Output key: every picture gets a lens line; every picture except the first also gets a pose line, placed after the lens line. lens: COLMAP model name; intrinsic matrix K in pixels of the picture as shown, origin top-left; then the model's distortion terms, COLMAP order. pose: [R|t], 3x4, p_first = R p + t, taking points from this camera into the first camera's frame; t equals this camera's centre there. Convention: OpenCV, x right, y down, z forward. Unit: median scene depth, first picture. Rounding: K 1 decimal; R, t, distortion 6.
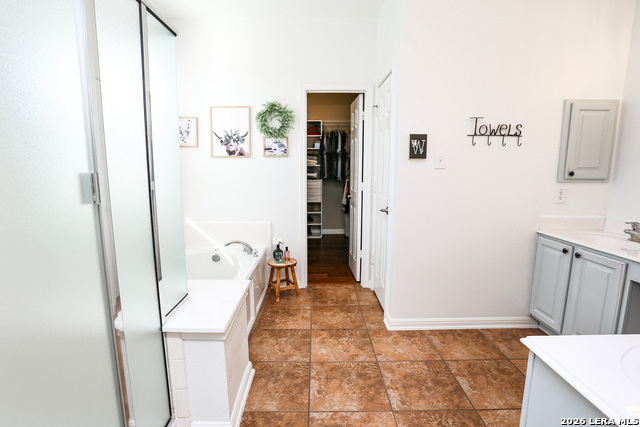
lens RADIAL K [[314.6, 0, 320.0], [0, 314.6, 213.5], [0, 0, 1]] dist [-0.078757, 0.035191]
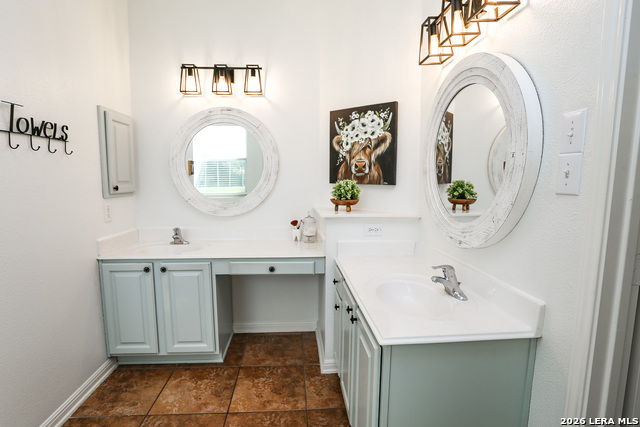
lens RADIAL K [[314.6, 0, 320.0], [0, 314.6, 213.5], [0, 0, 1]] dist [-0.078757, 0.035191]
pose [[-0.054705, -0.108573, 0.992582, -0.140707], [0.141781, 0.983154, 0.115356, -0.075447], [-0.988385, 0.147040, -0.038390, 0.436547]]
